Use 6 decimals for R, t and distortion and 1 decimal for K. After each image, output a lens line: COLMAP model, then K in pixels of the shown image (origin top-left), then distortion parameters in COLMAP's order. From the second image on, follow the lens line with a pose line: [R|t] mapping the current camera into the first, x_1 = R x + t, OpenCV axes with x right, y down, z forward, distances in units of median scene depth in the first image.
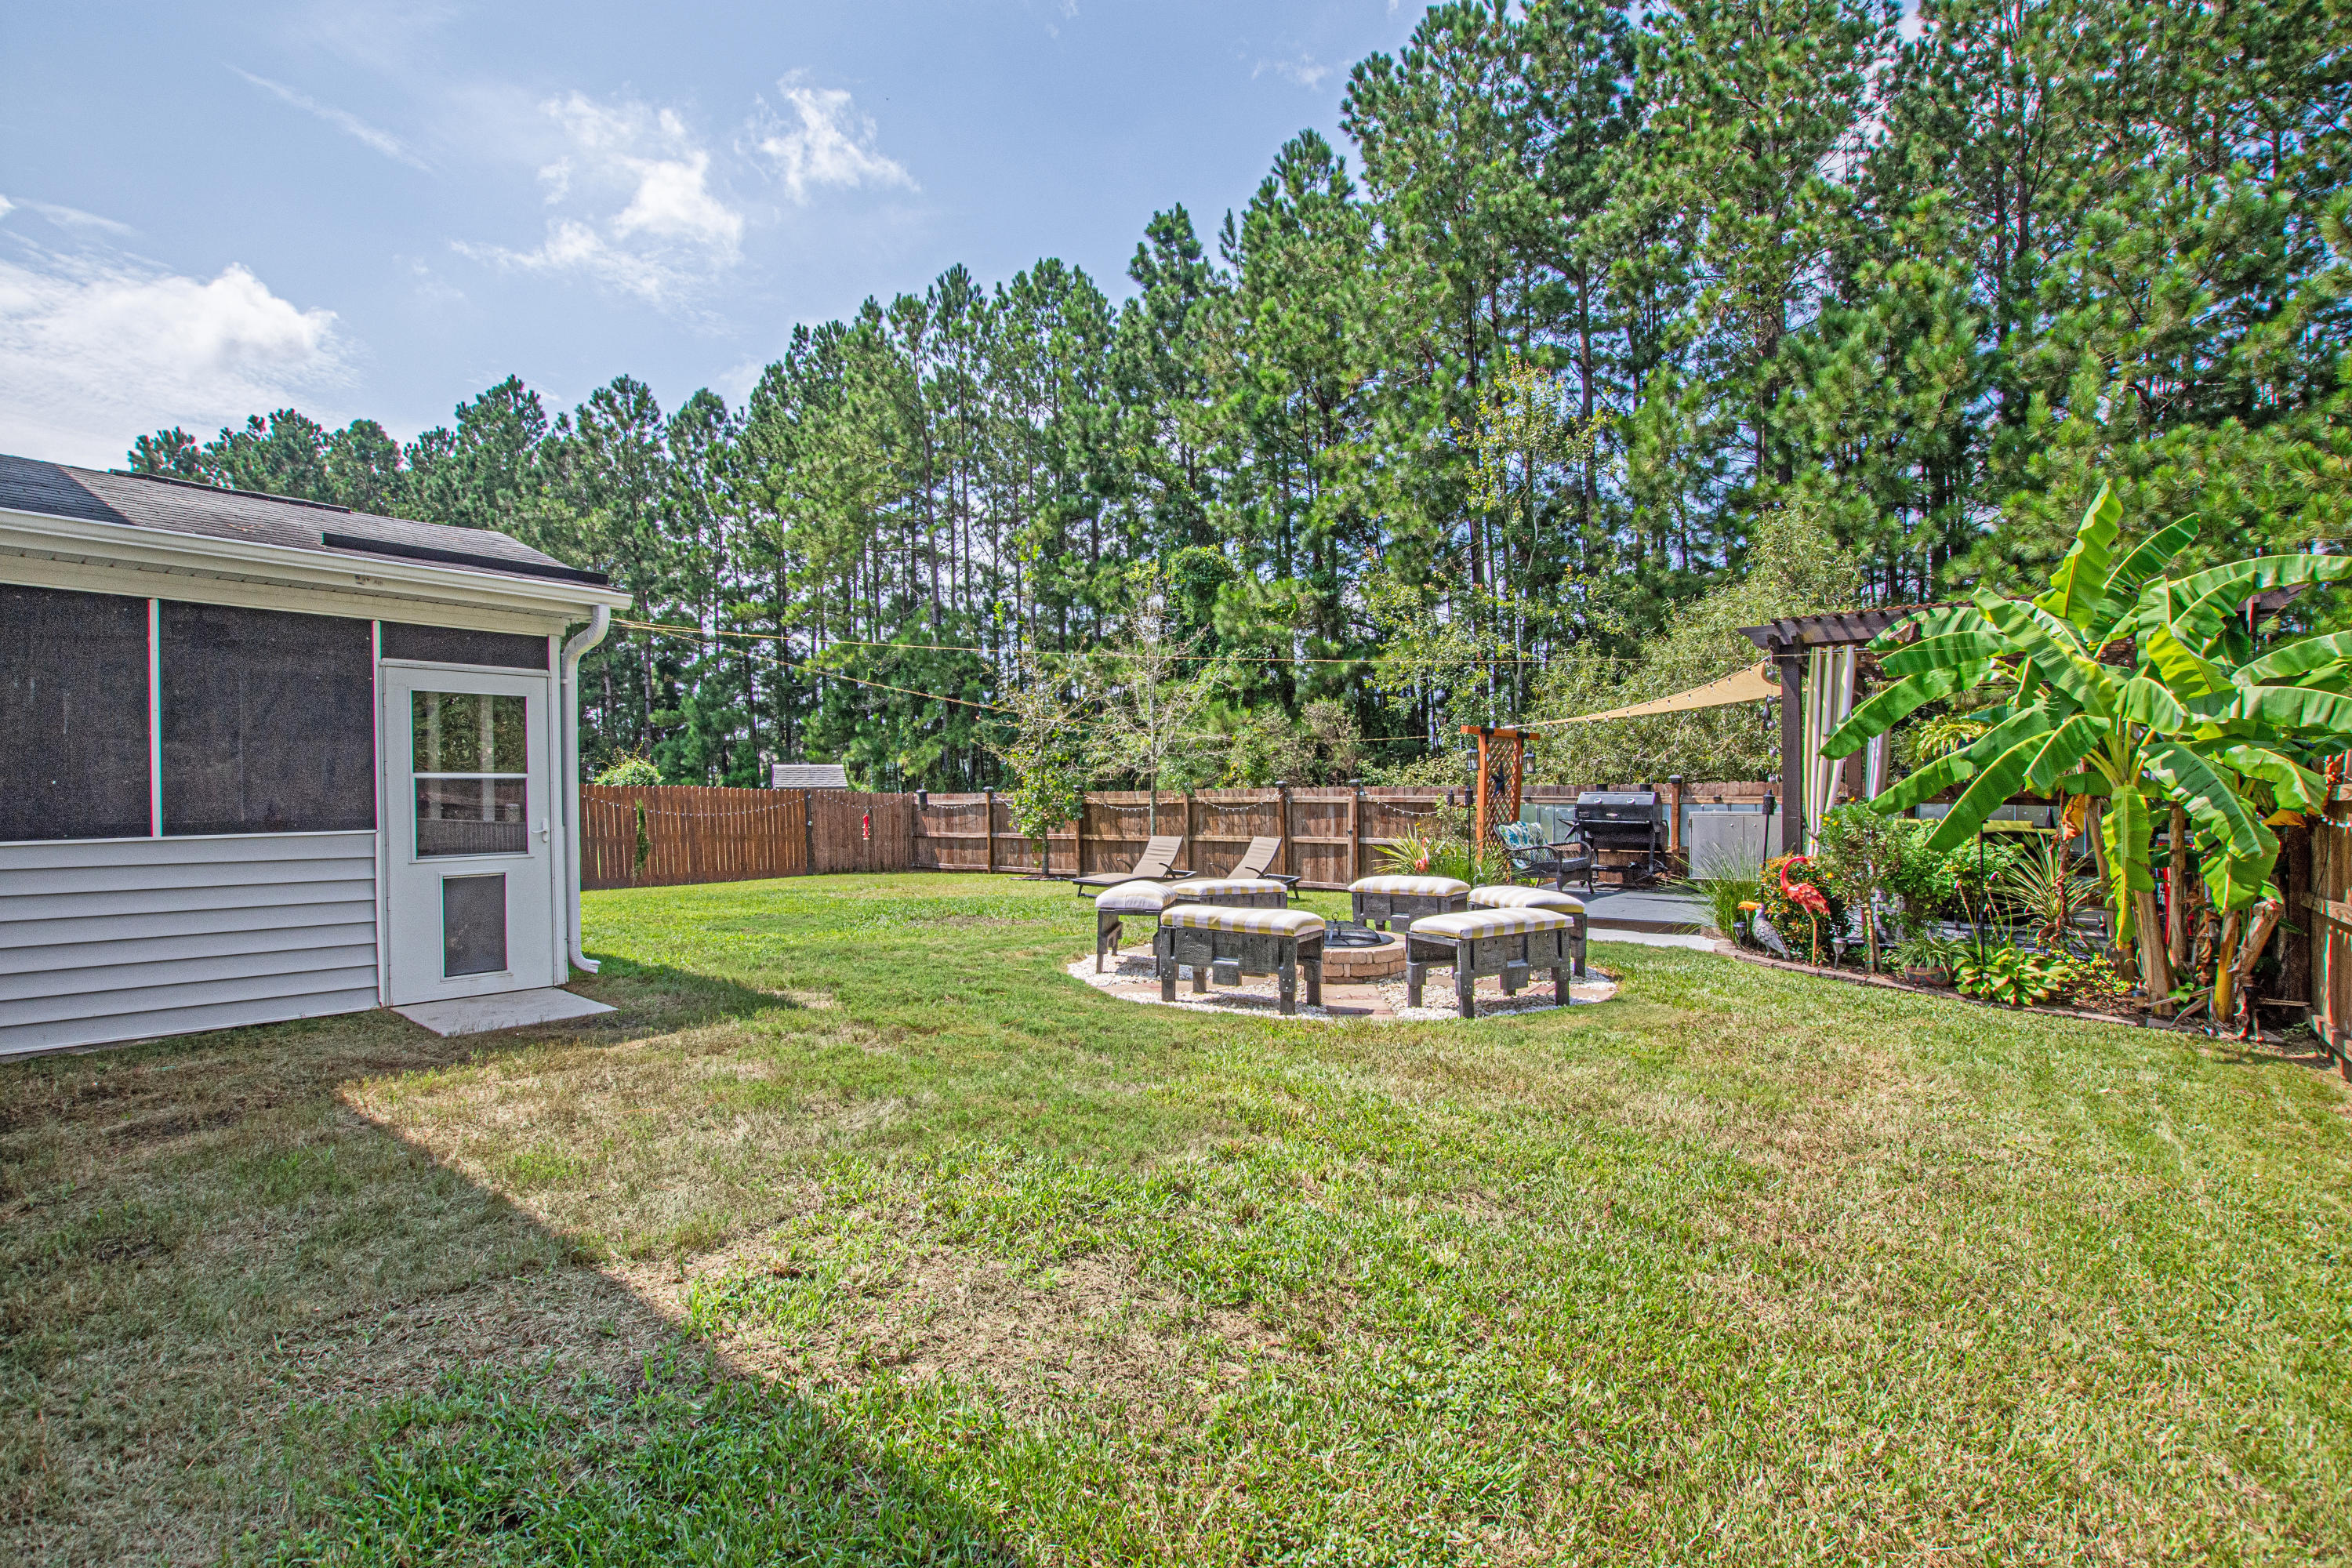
lens RADIAL K [[1053.5, 0, 1179.4], [0, 1053.5, 791.6], [0, 0, 1]] dist [-0.004256, -0.000015]
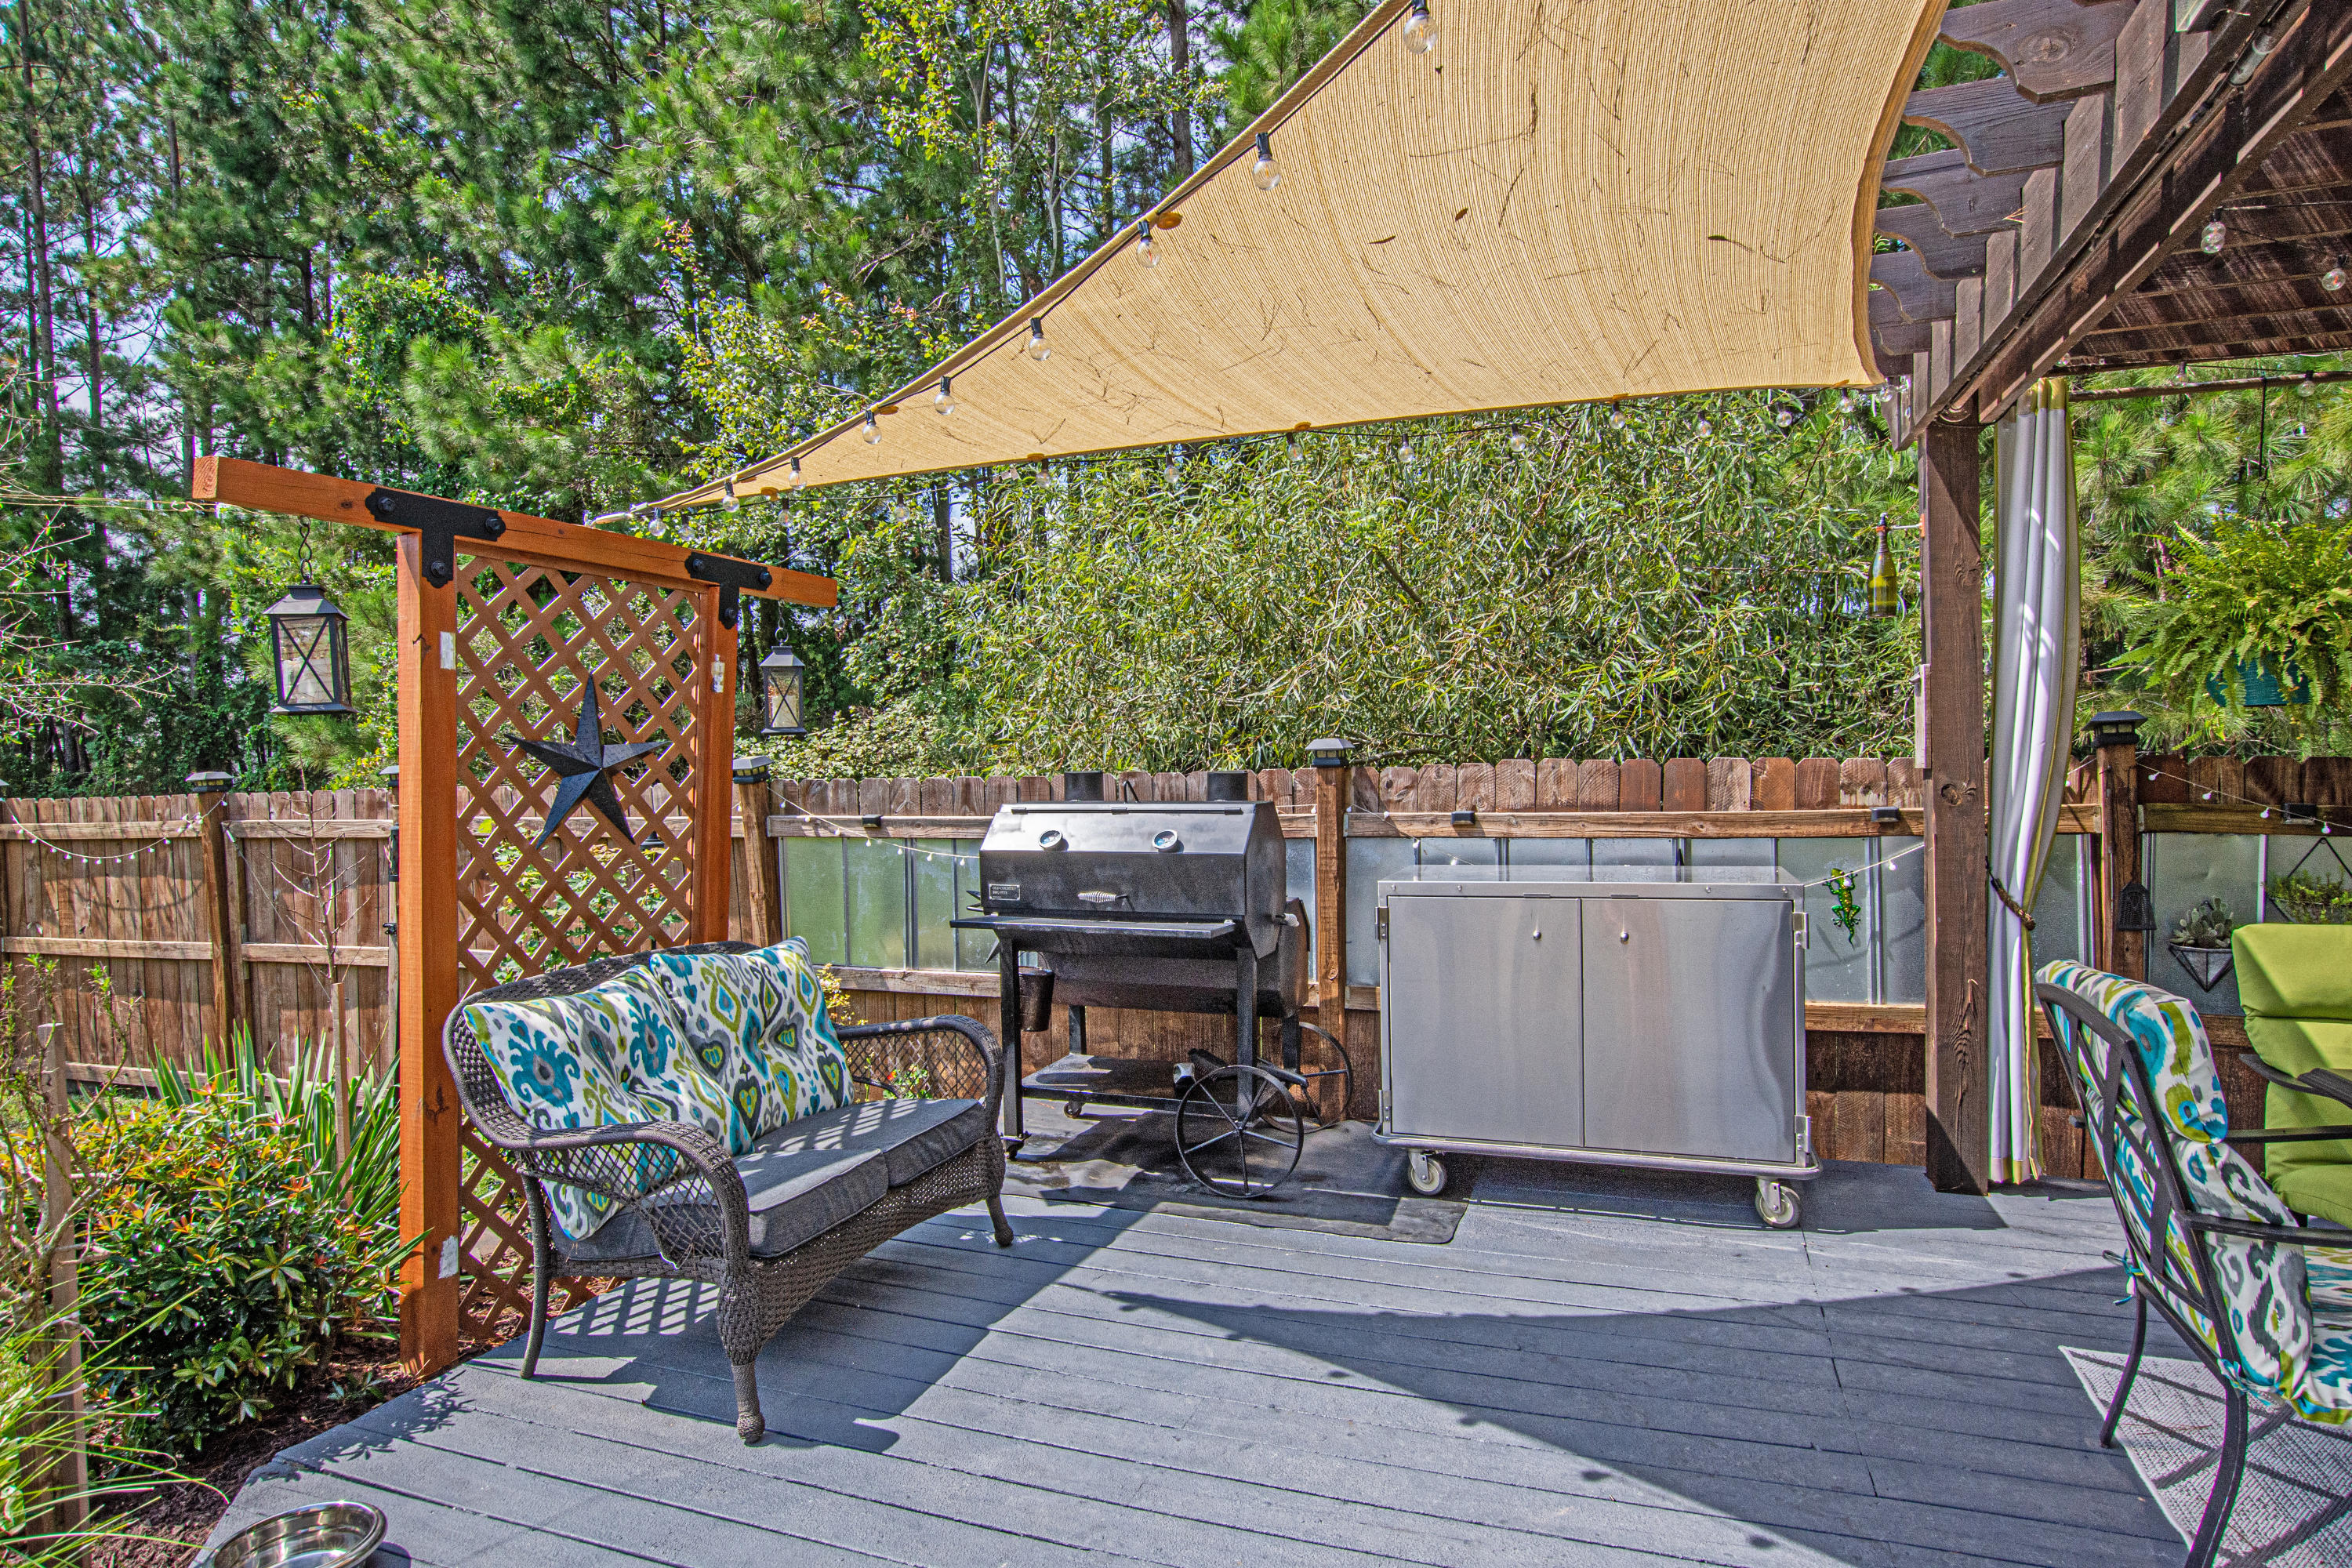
lens RADIAL K [[1270.4, 0, 1176.0], [0, 1270.4, 784.0], [0, 0, 1]] dist [-0.002330, -0.000466]
pose [[0.949111, -0.016840, 0.314492, 0.293988], [0.014506, 0.999847, 0.009759, -0.006690], [-0.314608, -0.004701, 0.949210, 0.622770]]
